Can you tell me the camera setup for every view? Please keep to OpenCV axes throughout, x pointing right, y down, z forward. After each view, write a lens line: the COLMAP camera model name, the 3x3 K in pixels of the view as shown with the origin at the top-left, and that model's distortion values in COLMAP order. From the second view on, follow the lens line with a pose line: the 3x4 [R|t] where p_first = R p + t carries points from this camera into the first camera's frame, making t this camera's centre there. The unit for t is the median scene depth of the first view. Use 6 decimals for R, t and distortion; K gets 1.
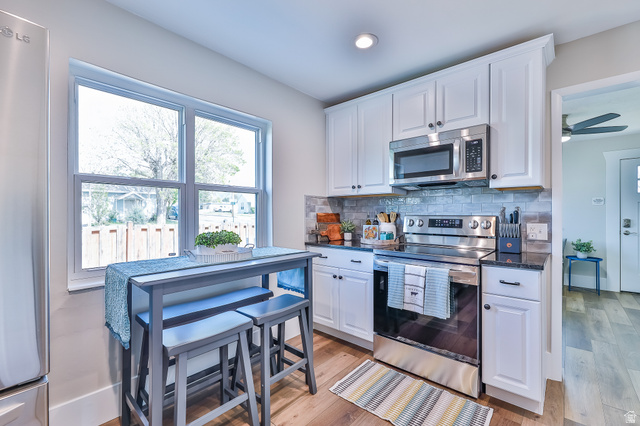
lens RADIAL K [[282.4, 0, 323.0], [0, 282.4, 215.4], [0, 0, 1]] dist [-0.000927, 0.001036]
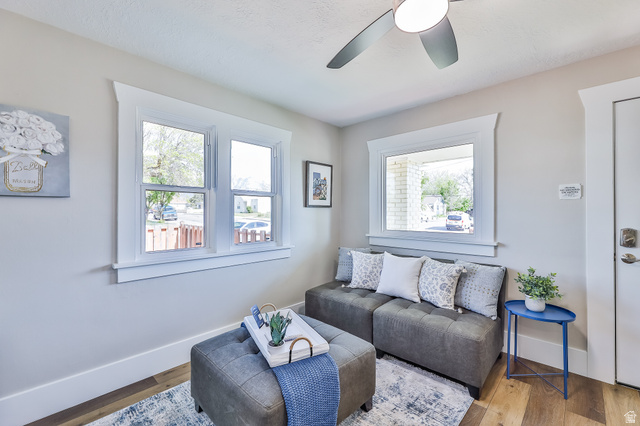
lens RADIAL K [[282.4, 0, 321.9], [0, 282.4, 213.8], [0, 0, 1]] dist [-0.000927, 0.001036]
pose [[0.999382, -0.003236, -0.035003, 0.561313], [0.003158, 0.999992, -0.002273, -0.012039], [0.035010, 0.002161, 0.999385, 0.494698]]
